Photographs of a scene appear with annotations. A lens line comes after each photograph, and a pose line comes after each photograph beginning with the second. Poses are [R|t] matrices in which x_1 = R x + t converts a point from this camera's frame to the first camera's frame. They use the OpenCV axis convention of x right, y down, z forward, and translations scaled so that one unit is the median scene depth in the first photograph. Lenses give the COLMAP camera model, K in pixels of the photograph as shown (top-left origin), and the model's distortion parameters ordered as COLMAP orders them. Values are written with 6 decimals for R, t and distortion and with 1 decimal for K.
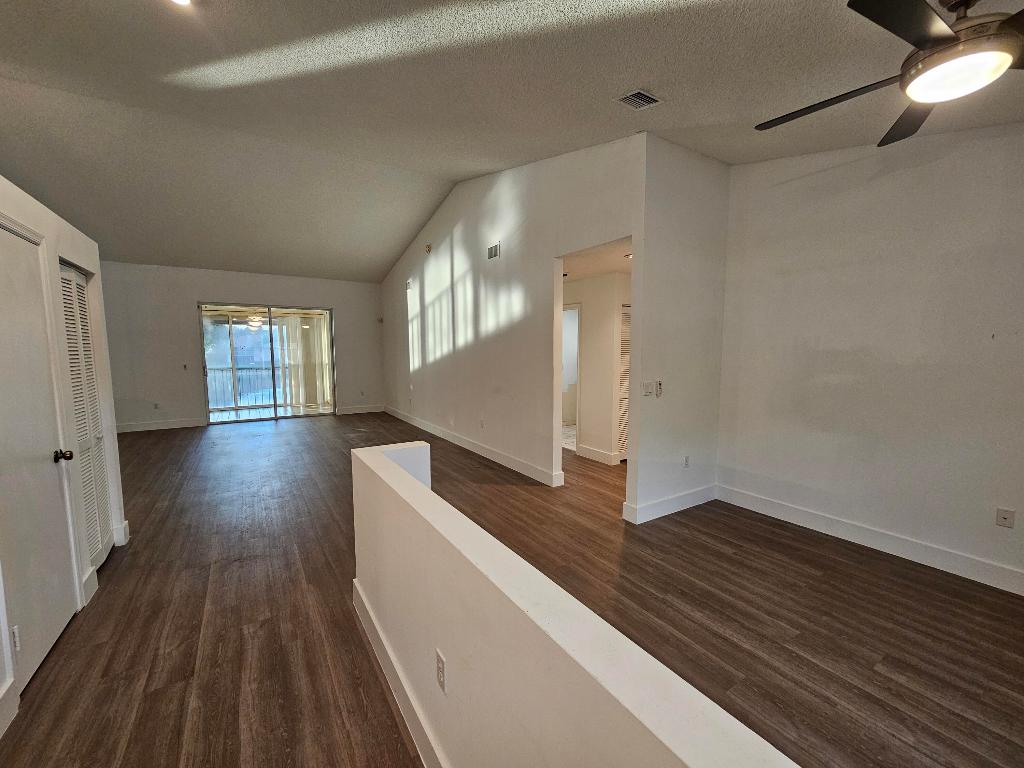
lens RADIAL K [[418.7, 0, 507.9], [0, 418.7, 386.9], [0, 0, 1]] dist [-0.005966, 0.001039]
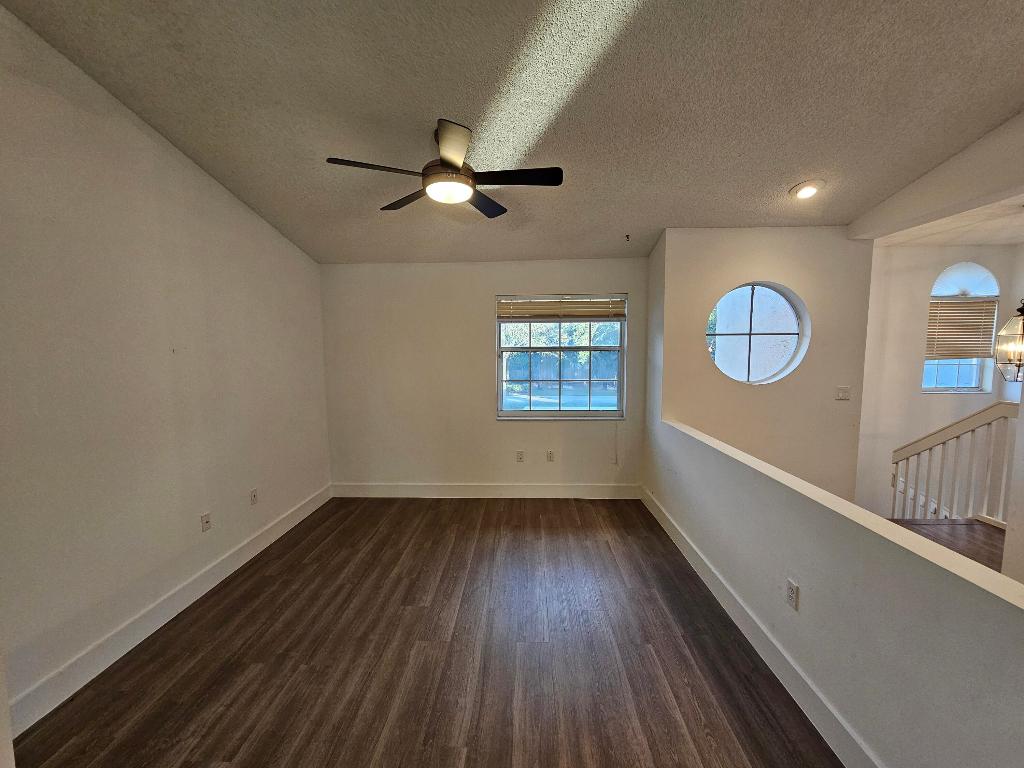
lens RADIAL K [[418.7, 0, 515.2], [0, 418.7, 379.9], [0, 0, 1]] dist [-0.005966, 0.001039]
pose [[-0.831226, -0.031698, 0.555031, -0.037718], [0.061684, 0.986950, 0.148745, -0.154862], [-0.552502, 0.157877, -0.818423, 1.420999]]
